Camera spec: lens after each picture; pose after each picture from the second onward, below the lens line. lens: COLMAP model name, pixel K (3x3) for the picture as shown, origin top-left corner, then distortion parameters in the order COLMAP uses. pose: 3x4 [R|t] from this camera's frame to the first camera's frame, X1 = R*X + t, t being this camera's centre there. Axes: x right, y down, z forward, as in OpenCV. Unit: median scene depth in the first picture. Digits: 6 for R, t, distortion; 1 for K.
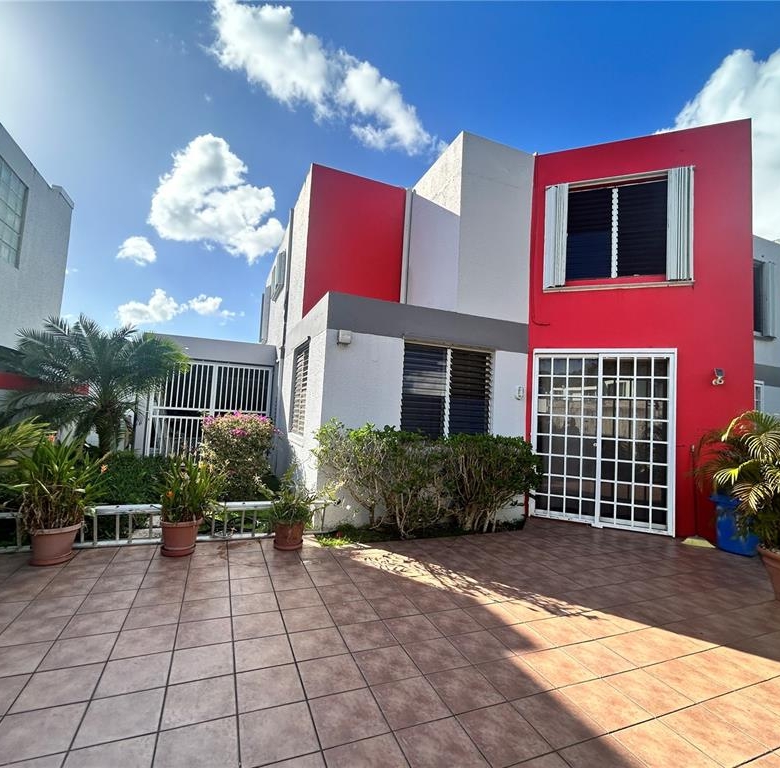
lens RADIAL K [[410.3, 0, 404.7], [0, 410.3, 384.5], [0, 0, 1]] dist [-0.001131, 0.002650]
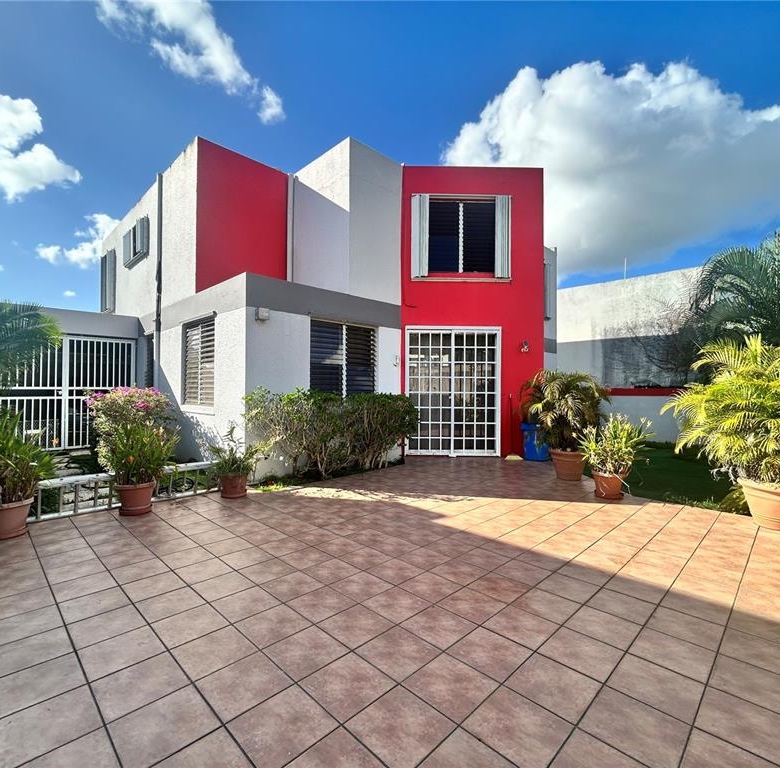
lens RADIAL K [[410.3, 0, 396.4], [0, 410.3, 386.6], [0, 0, 1]] dist [-0.001131, 0.002650]
pose [[0.923445, -0.046872, 0.380858, -0.223968], [0.016845, 0.996507, 0.081795, -0.003157], [-0.383362, -0.069117, 0.921009, -0.185750]]
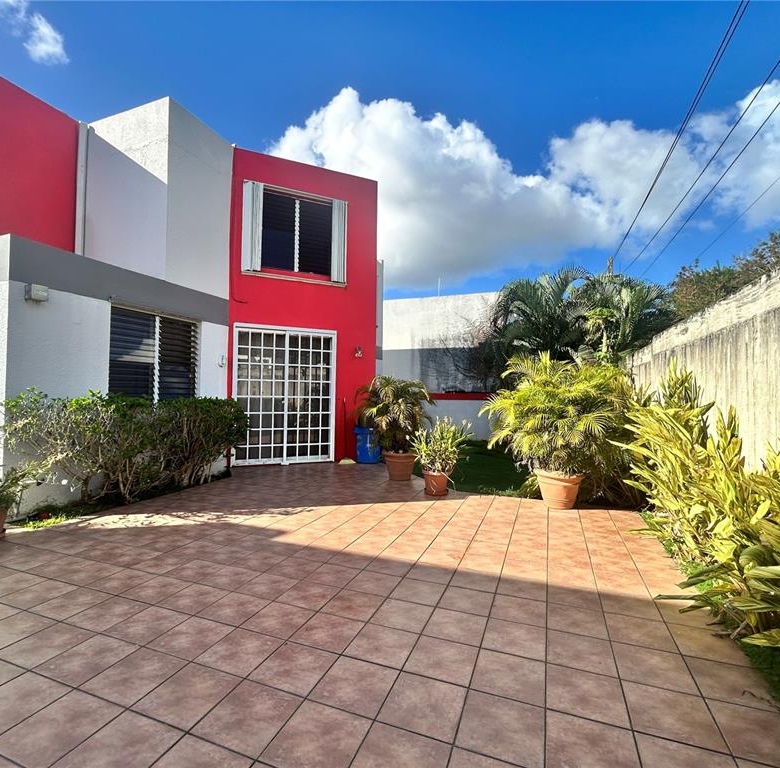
lens RADIAL K [[410.3, 0, 388.1], [0, 410.3, 385.2], [0, 0, 1]] dist [-0.001131, 0.002650]
pose [[0.698231, -0.030615, 0.715218, -0.231089], [-0.025043, 0.997429, 0.067143, -0.000026], [-0.715435, -0.064793, 0.695669, -0.127326]]
